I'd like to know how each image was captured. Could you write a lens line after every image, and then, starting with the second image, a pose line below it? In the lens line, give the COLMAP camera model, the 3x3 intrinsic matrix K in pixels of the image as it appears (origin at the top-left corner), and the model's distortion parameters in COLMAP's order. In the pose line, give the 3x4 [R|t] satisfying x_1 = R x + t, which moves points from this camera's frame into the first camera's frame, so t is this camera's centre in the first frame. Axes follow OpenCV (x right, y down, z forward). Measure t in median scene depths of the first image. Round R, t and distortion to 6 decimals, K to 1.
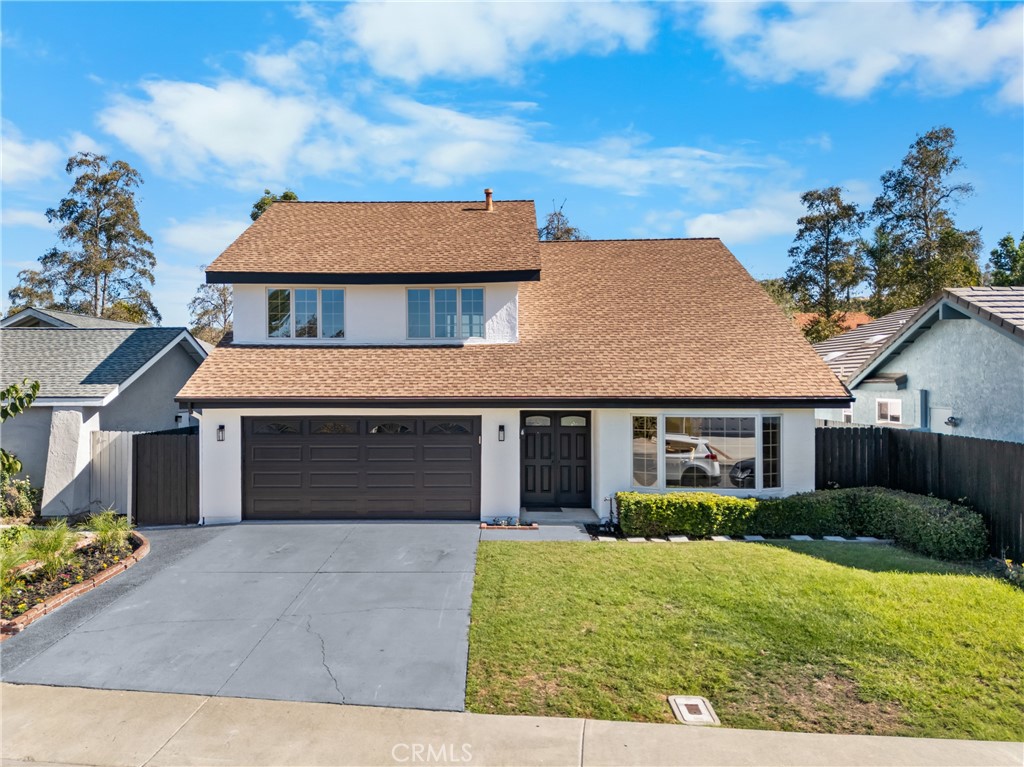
lens RADIAL K [[737.7, 0, 486.4], [0, 737.7, 384.3], [0, 0, 1]] dist [0.066609, -0.068250]
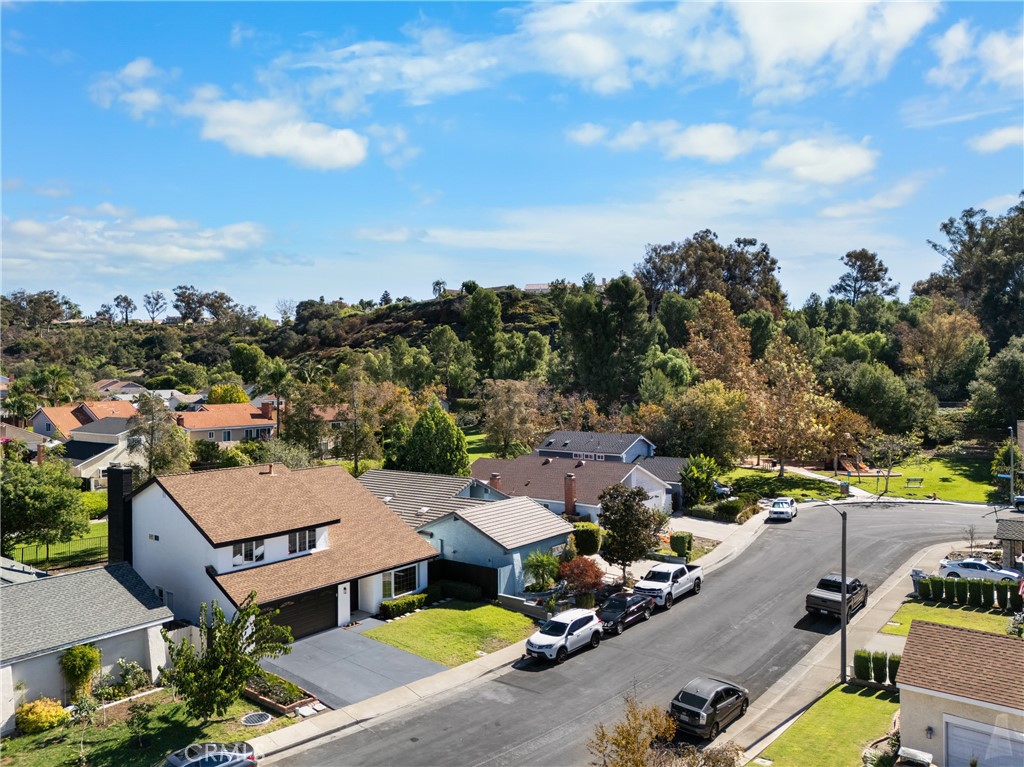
lens RADIAL K [[737.7, 0, 486.4], [0, 737.7, 384.3], [0, 0, 1]] dist [0.066609, -0.068250]
pose [[0.610190, -0.007075, 0.792224, -1.723083], [0.015564, 0.999874, -0.003059, -0.635532], [-0.792102, 0.014197, 0.610223, -0.981617]]
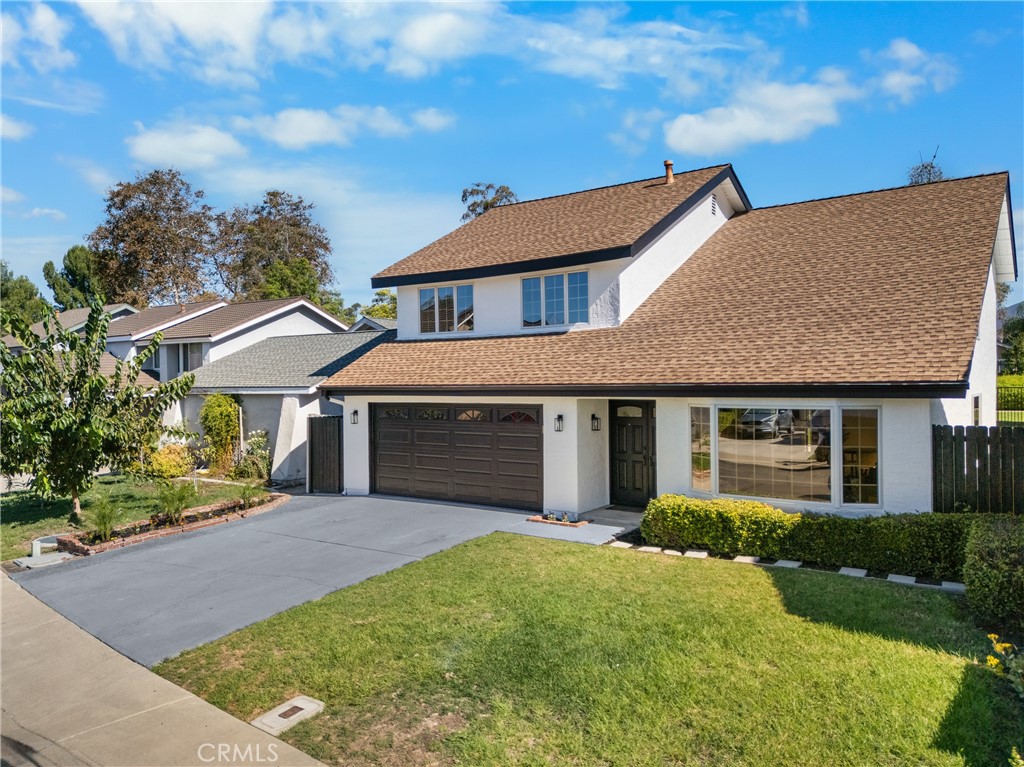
lens RADIAL K [[739.1, 0, 541.9], [0, 739.1, 382.5], [0, 0, 1]] dist [0.039156, -0.000026]
pose [[0.841843, -0.005708, -0.539693, 0.510694], [0.007531, 0.999971, 0.001171, 0.012877], [0.539670, -0.005050, 0.841861, 0.189564]]
